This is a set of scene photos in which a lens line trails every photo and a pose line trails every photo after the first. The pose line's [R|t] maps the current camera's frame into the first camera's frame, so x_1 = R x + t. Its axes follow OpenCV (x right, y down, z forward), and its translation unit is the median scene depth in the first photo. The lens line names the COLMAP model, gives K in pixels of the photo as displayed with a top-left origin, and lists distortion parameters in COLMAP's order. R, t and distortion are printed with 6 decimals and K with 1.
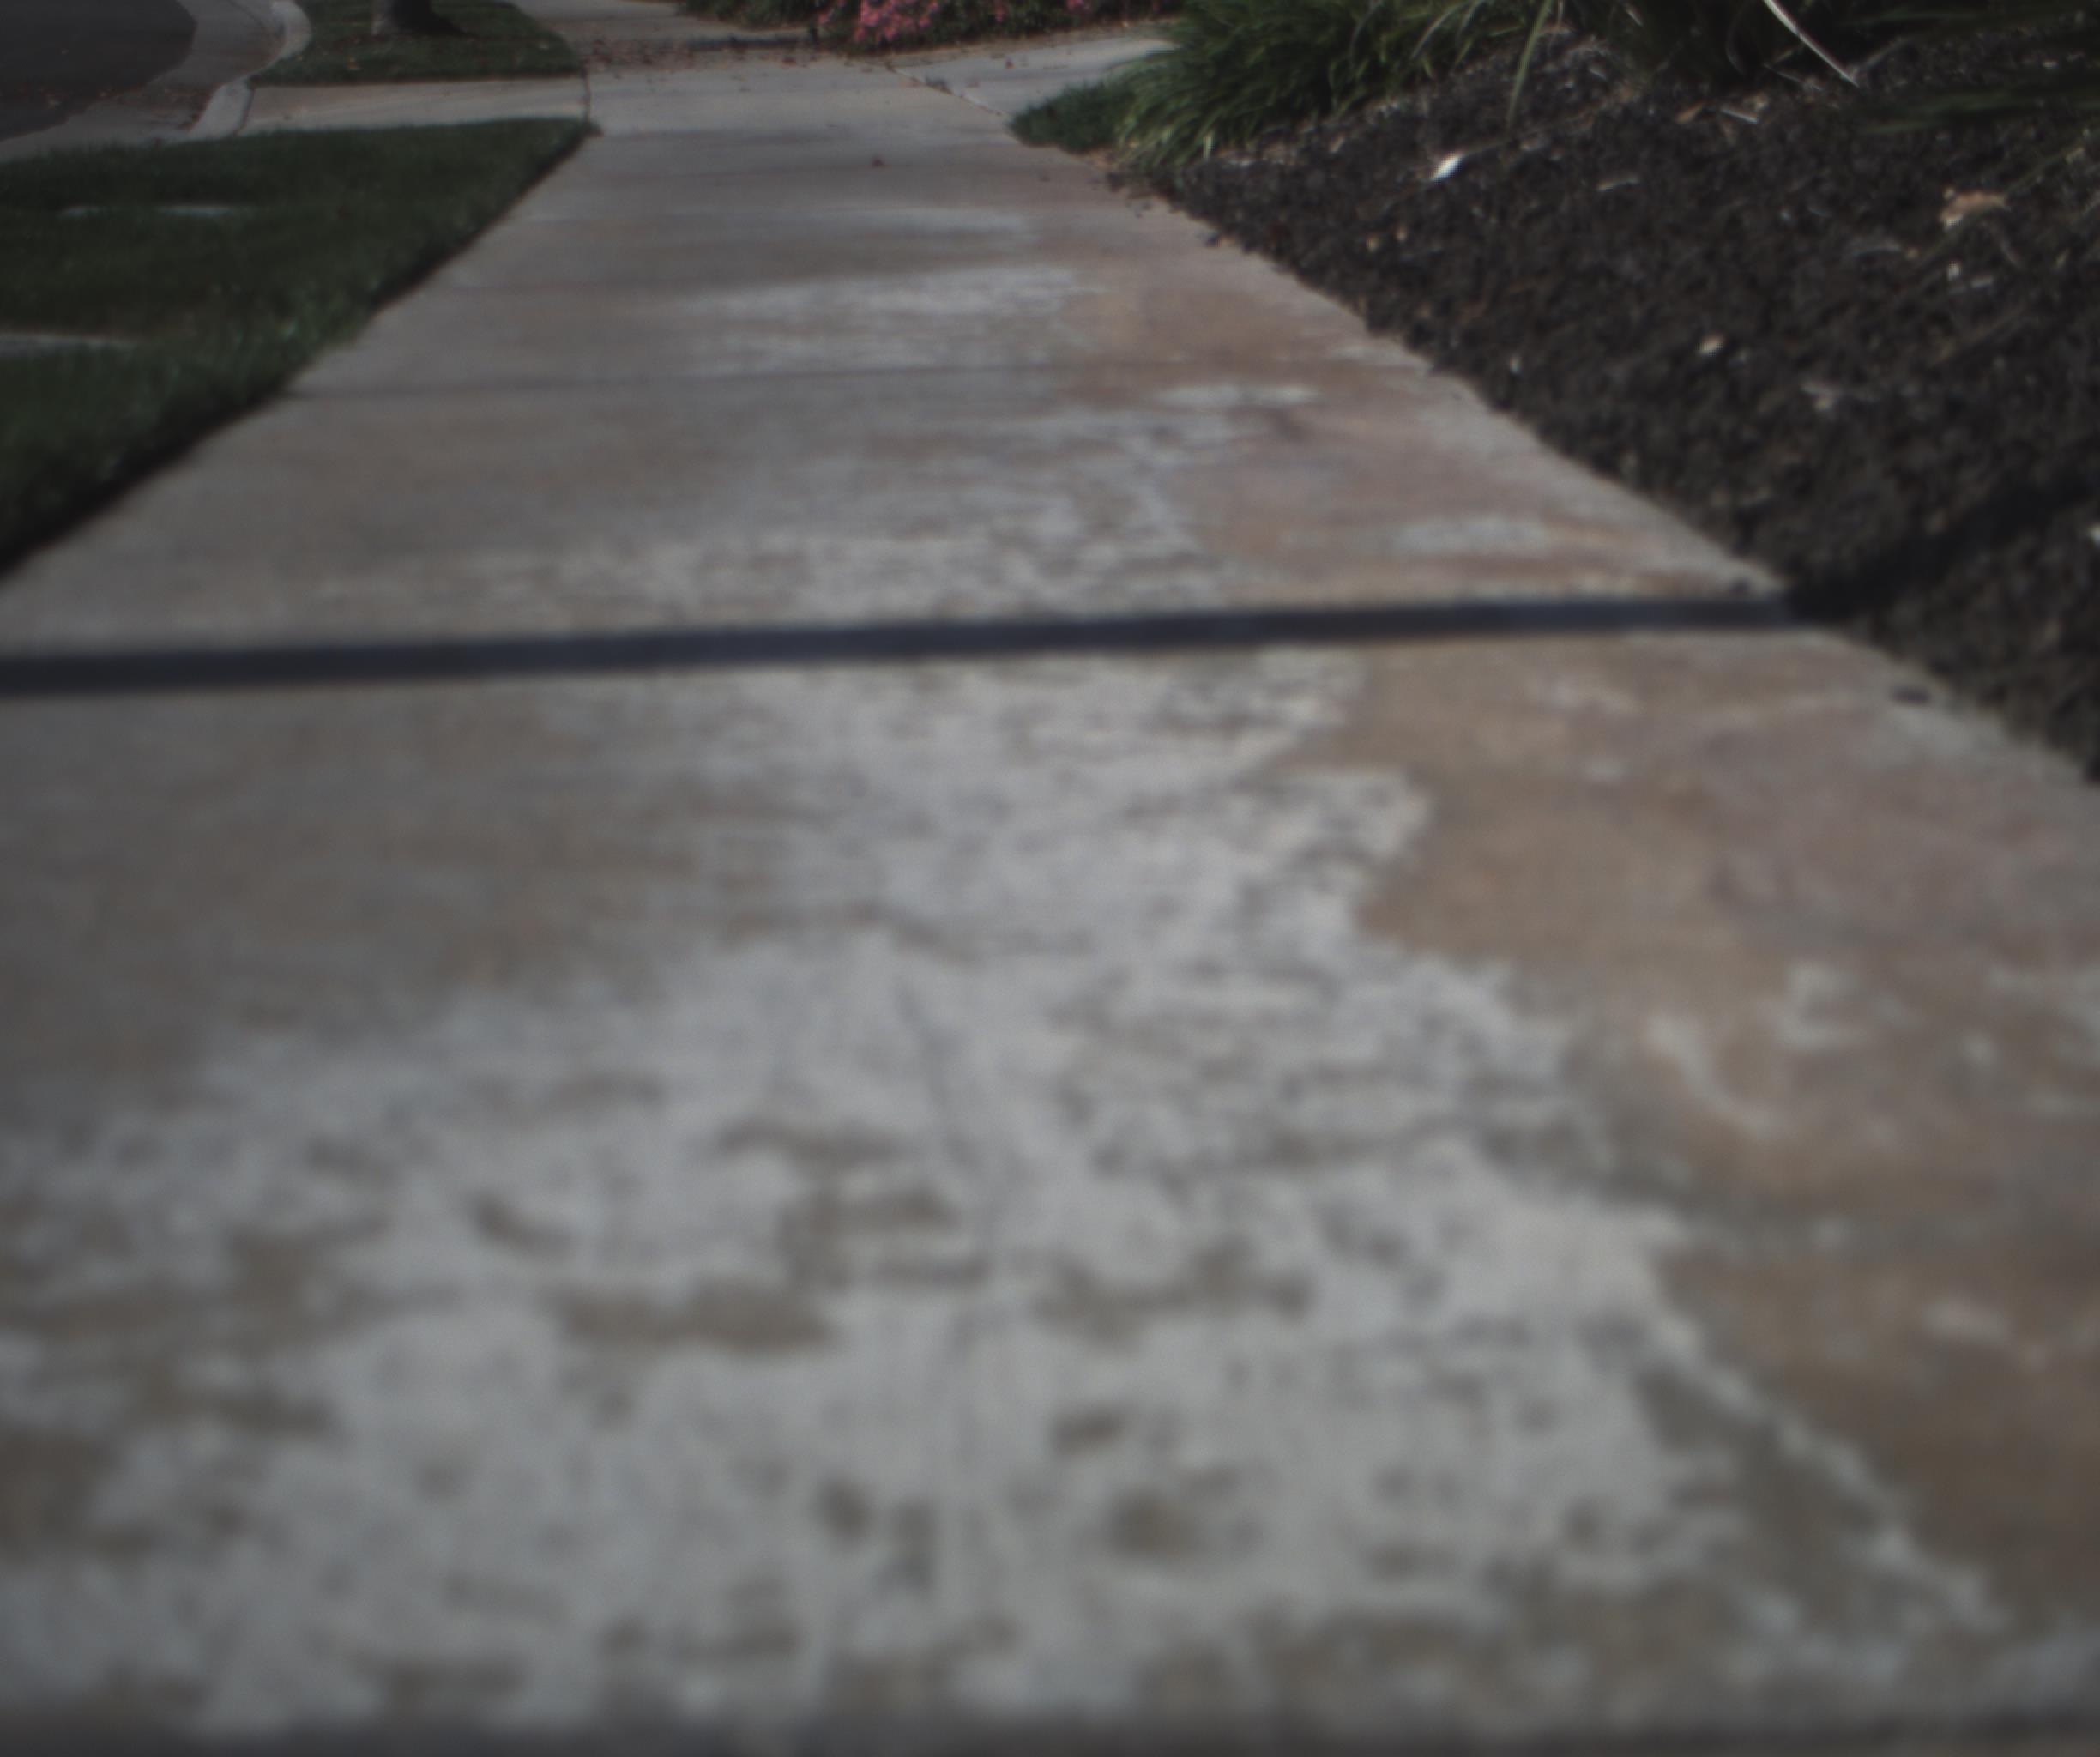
lens RADIAL K [[3730.1, 0, 1050.0], [0, 3730.1, 878.5], [0, 0, 1]] dist [-0.161634, 0.506329]
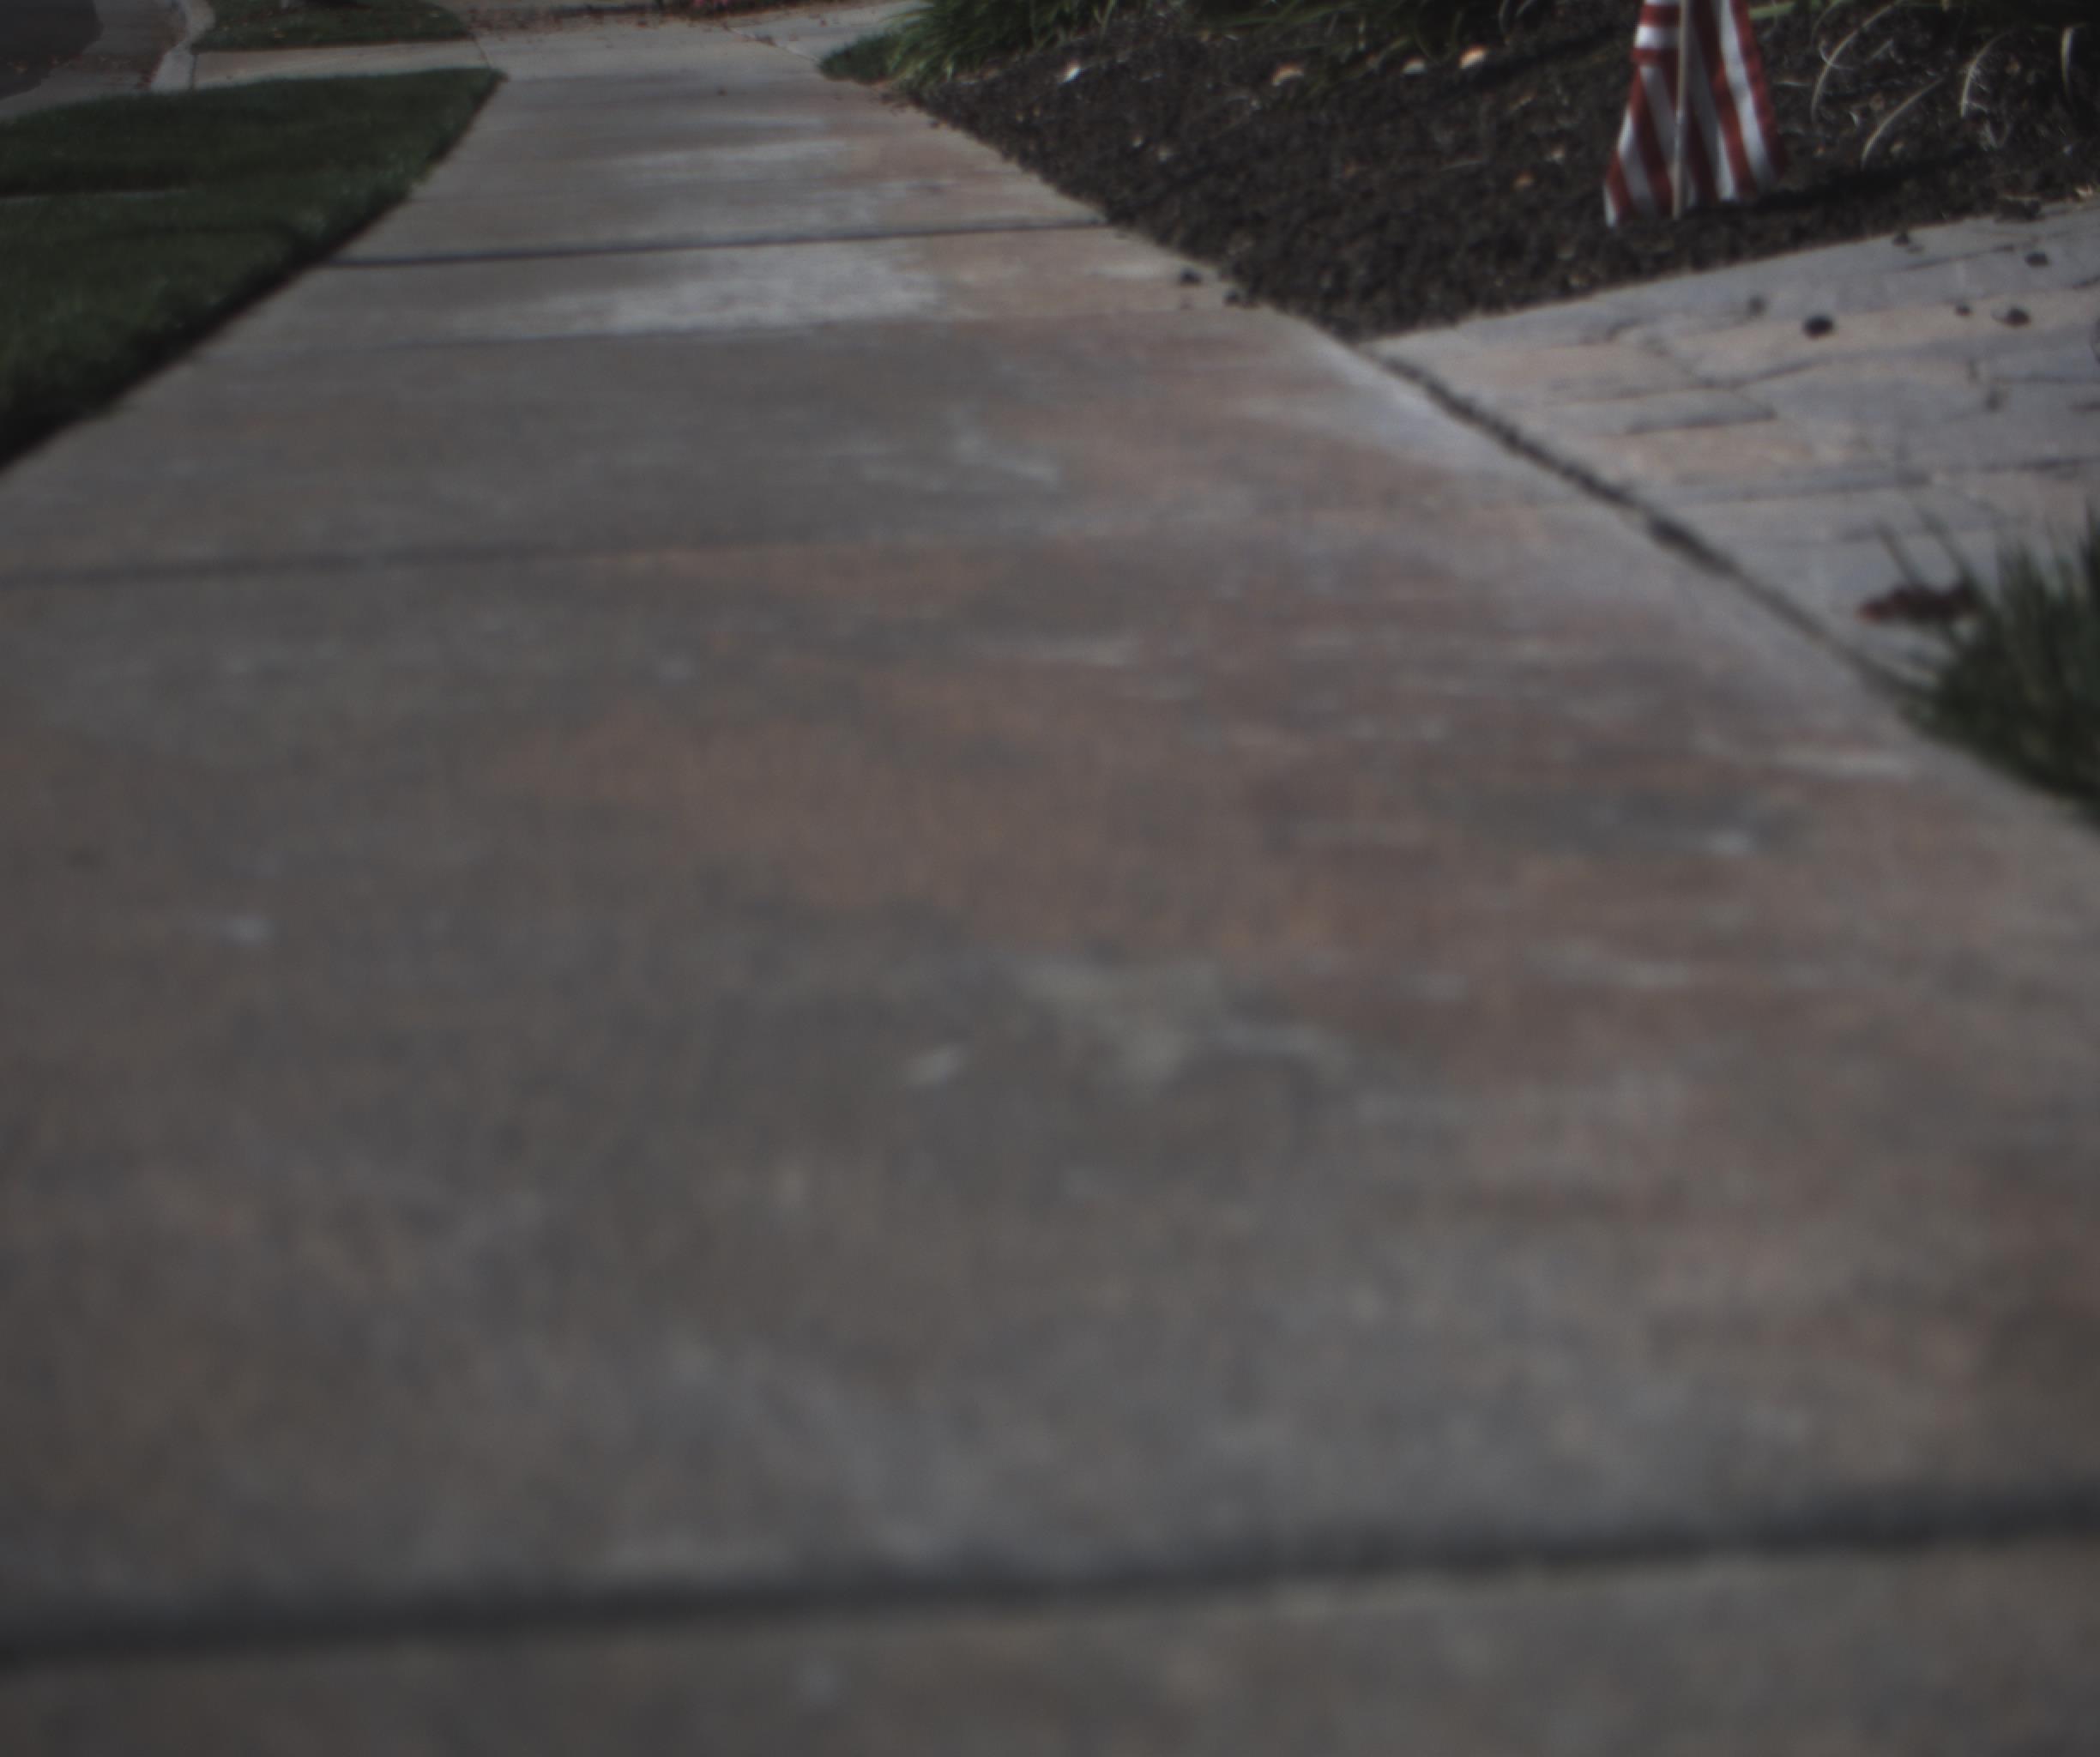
lens RADIAL K [[3730.1, 0, 1050.0], [0, 3730.1, 878.5], [0, 0, 1]] dist [-0.161634, 0.506329]
pose [[0.998904, -0.024901, 0.039623, 0.007898], [0.024514, 0.999647, 0.010236, 0.050379], [-0.039864, -0.009254, 0.999162, -0.219892]]
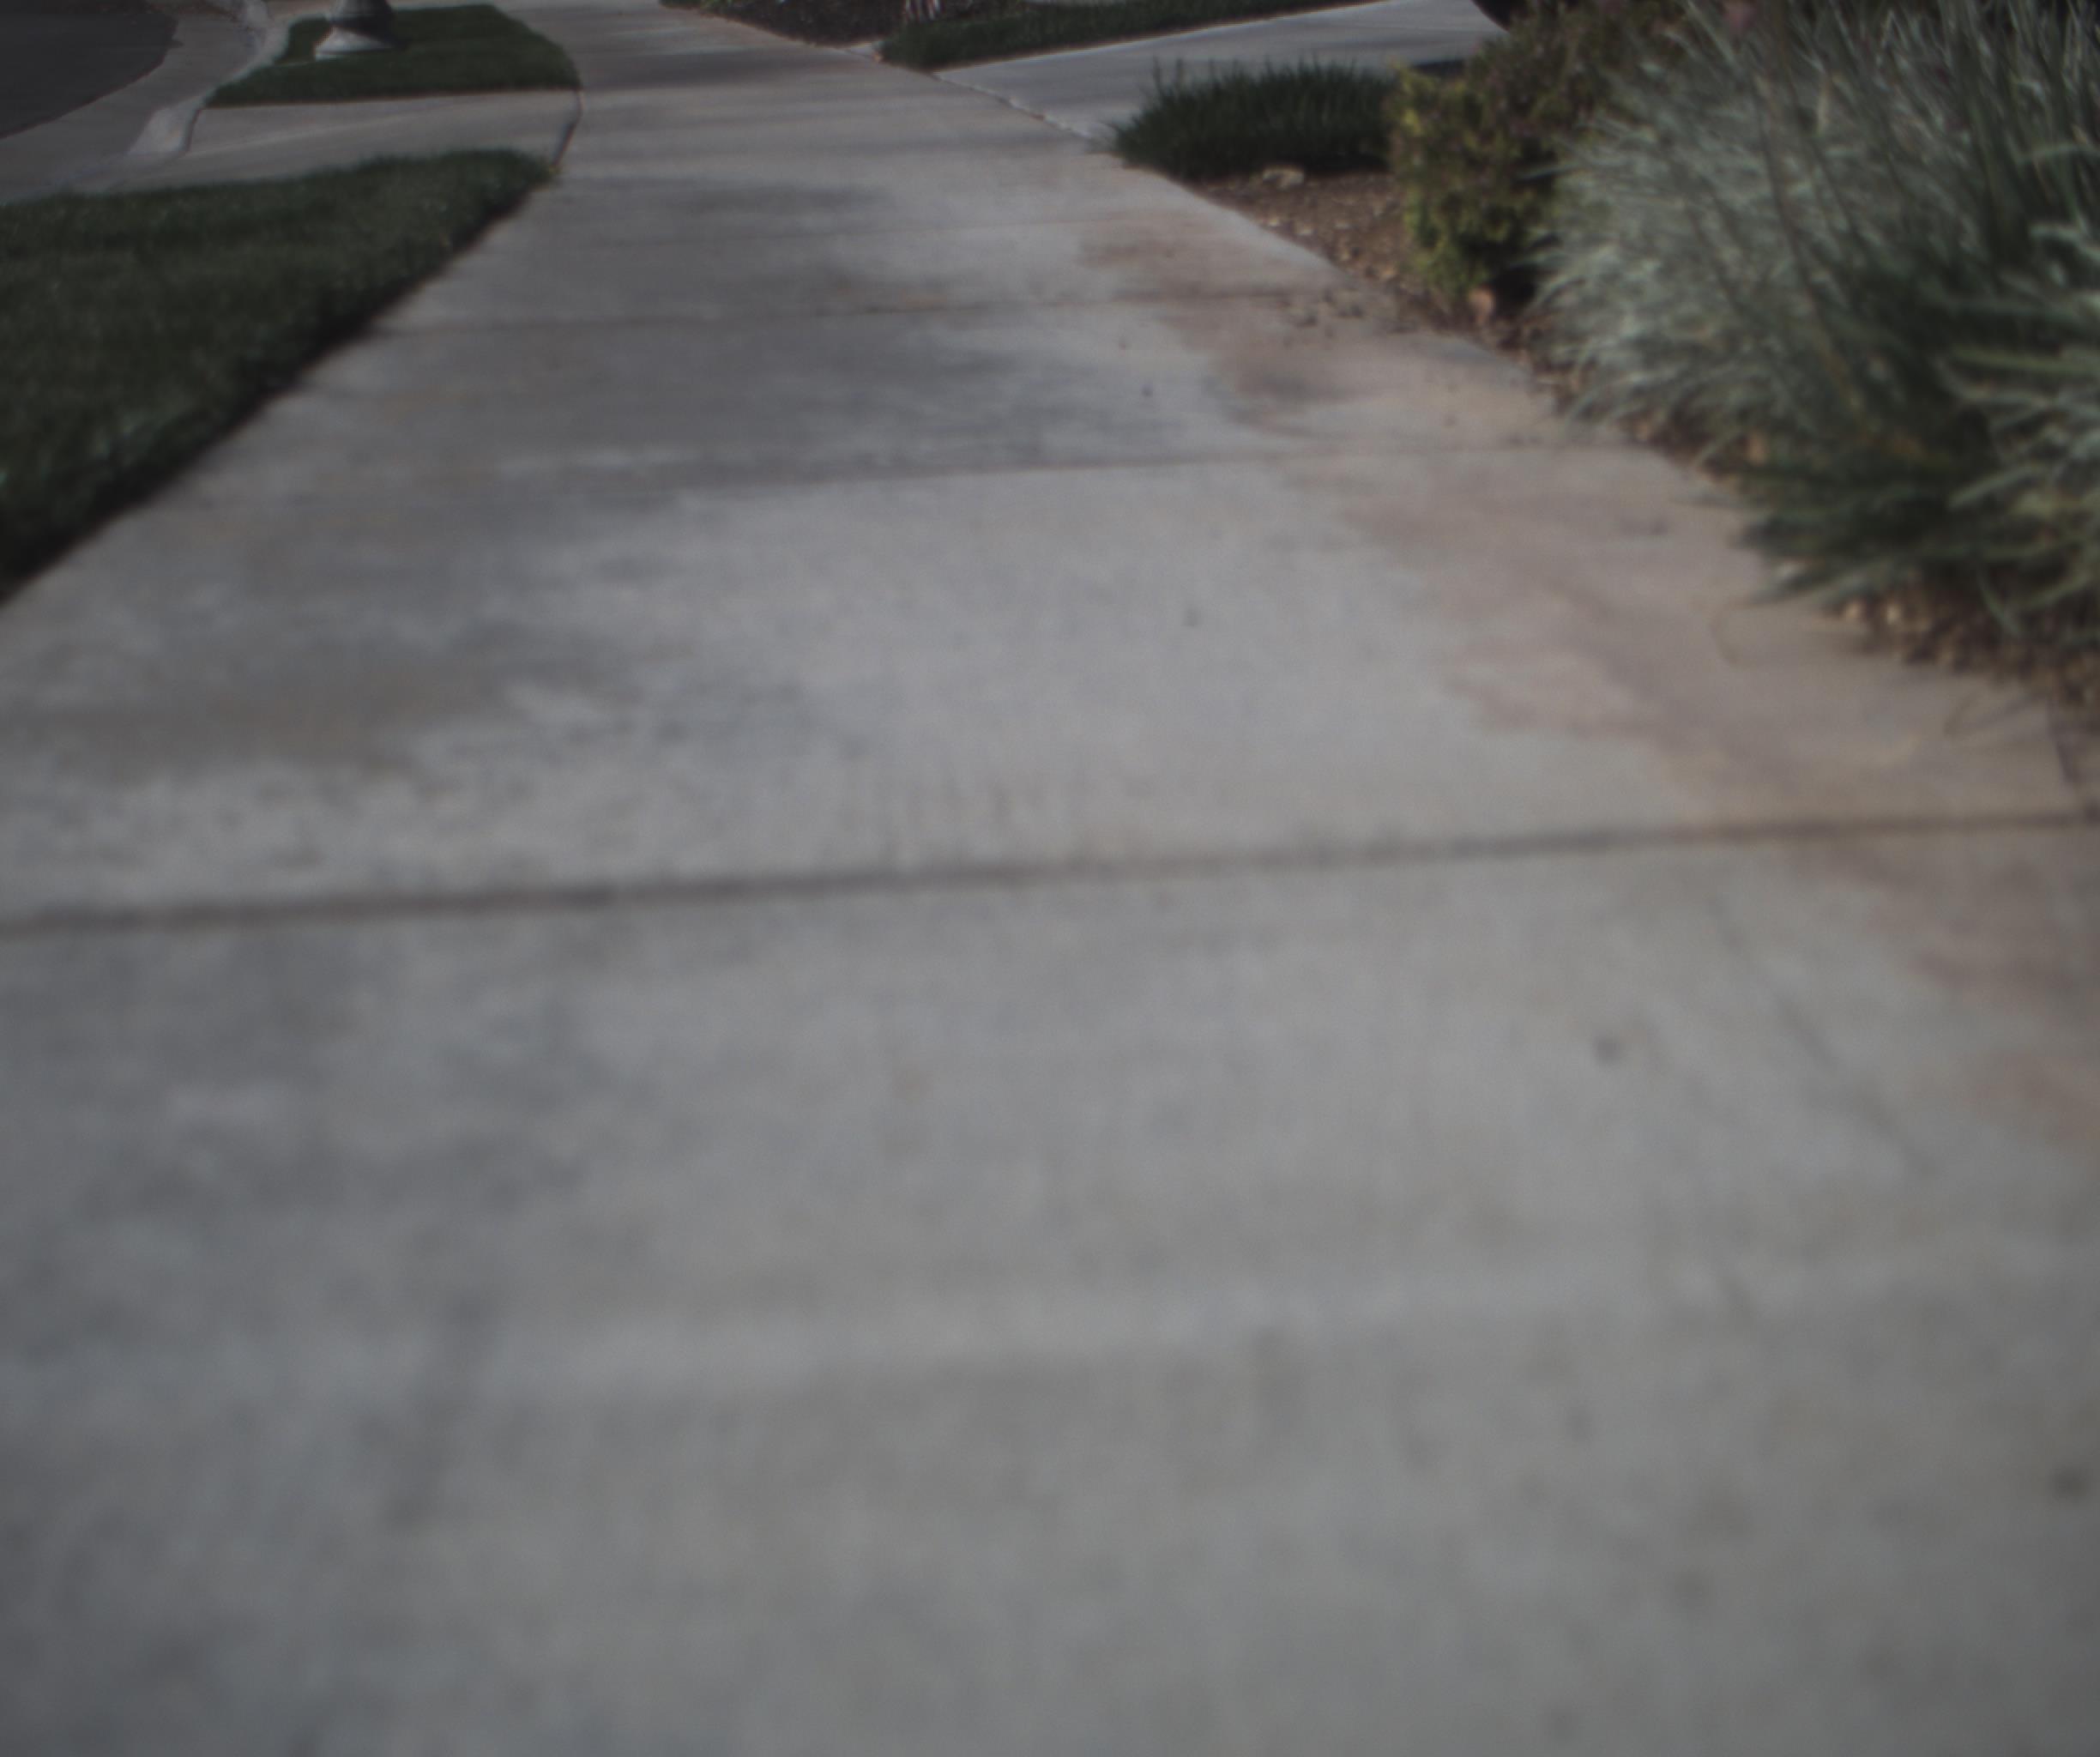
lens RADIAL K [[3718.8, 0, 1050.0], [0, 3718.8, 878.5], [0, 0, 1]] dist [-0.119418, 0.257125]
pose [[0.993222, -0.048480, 0.105636, -0.027739], [0.046114, 0.998630, 0.024729, 0.240154], [-0.106690, -0.019691, 0.994097, -1.081453]]
